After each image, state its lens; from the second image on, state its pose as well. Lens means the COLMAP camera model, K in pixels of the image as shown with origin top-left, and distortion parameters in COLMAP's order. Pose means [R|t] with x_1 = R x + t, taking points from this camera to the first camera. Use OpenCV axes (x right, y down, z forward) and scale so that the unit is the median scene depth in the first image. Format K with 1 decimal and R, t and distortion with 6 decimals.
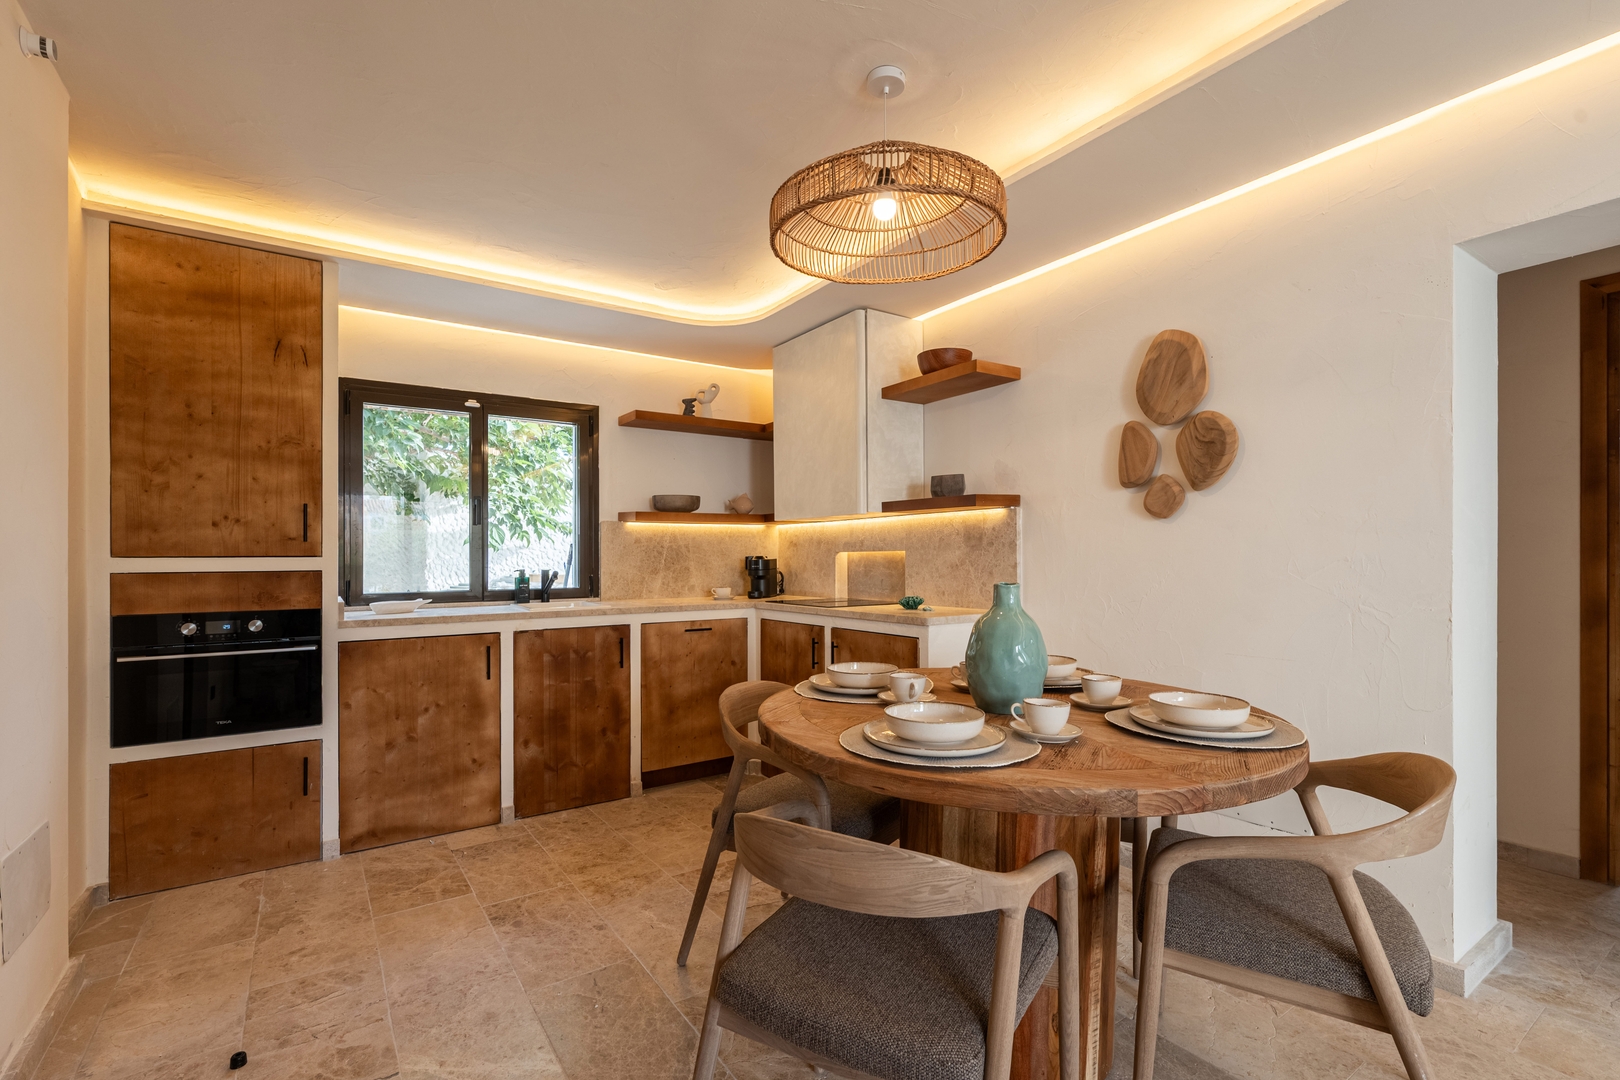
lens RADIAL K [[730.9, 0, 807.1], [0, 730.9, 558.0], [0, 0, 1]] dist [-0.000683, -0.000057]
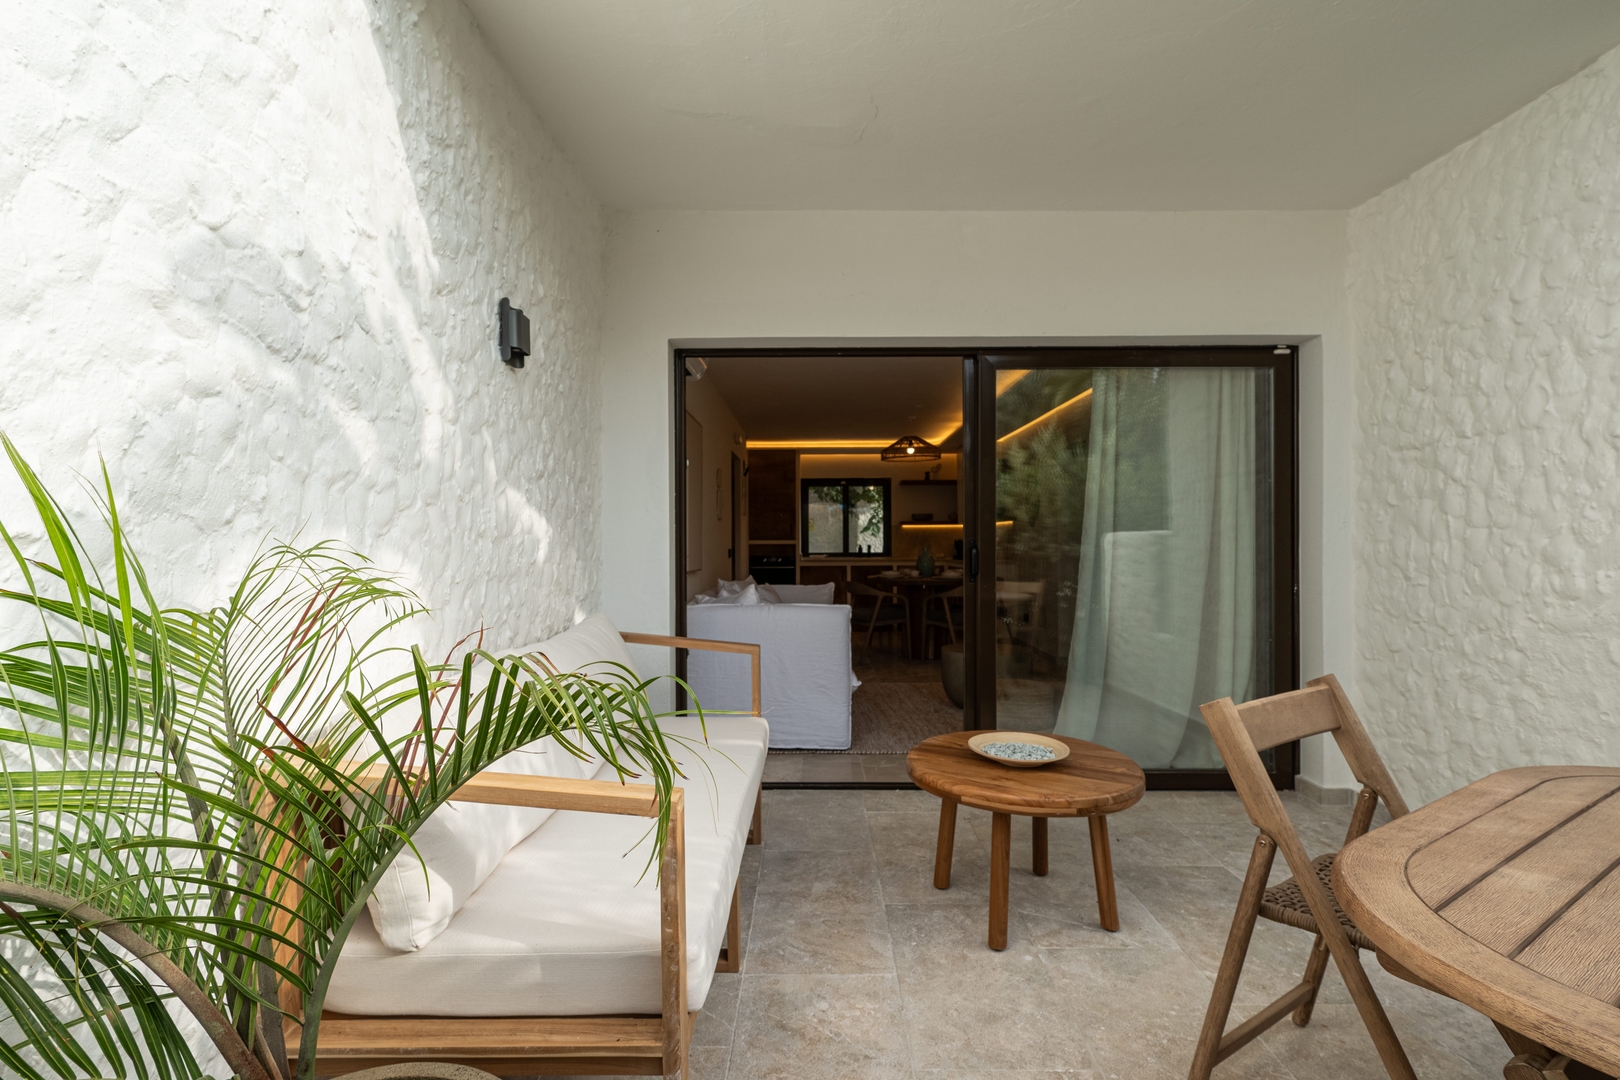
lens RADIAL K [[795.2, 0, 810.0], [0, 795.2, 540.0], [0, 0, 1]] dist [0.000005, -0.000004]
pose [[0.832413, 0.005085, -0.554133, 1.065440], [-0.000969, 0.999970, 0.007721, -0.023537], [0.554156, -0.005890, 0.832392, -1.508424]]
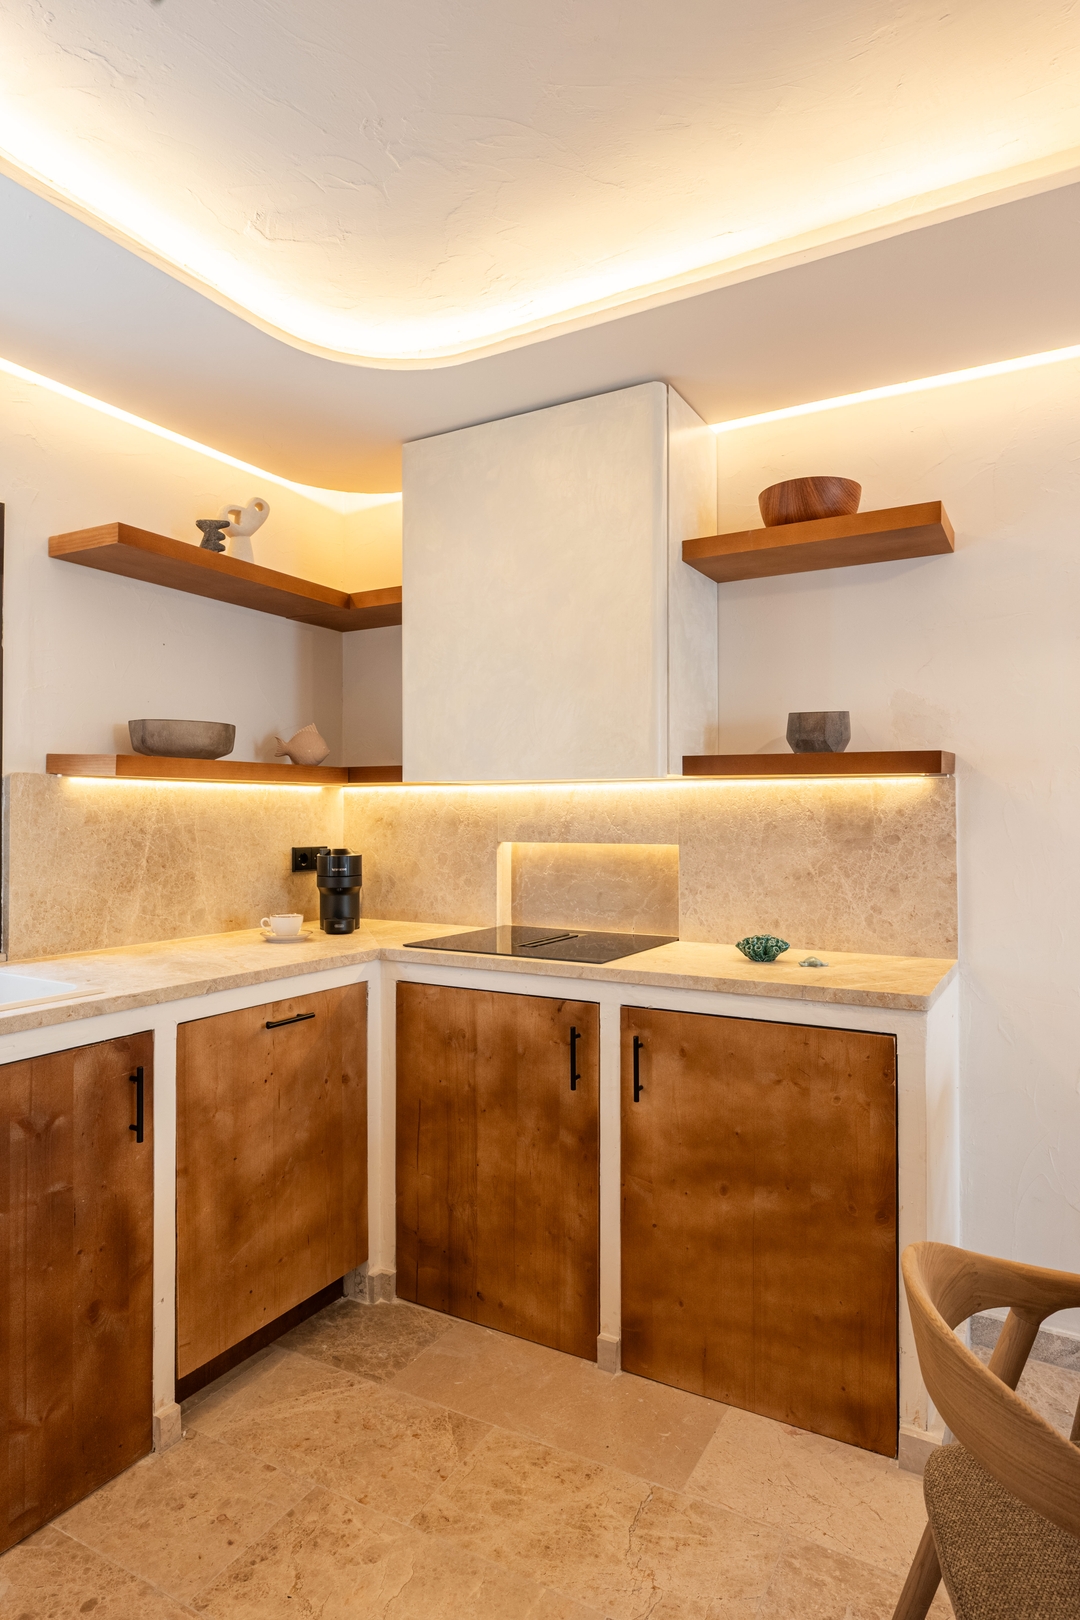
lens RADIAL K [[926.3, 0, 540.0], [0, 926.3, 810.0], [0, 0, 1]] dist [-0.002841, -0.000490]
pose [[0.895270, 0.010656, 0.445397, -0.270564], [-0.006392, 0.999918, -0.011074, -0.027650], [-0.445478, 0.007067, 0.895265, 0.418131]]
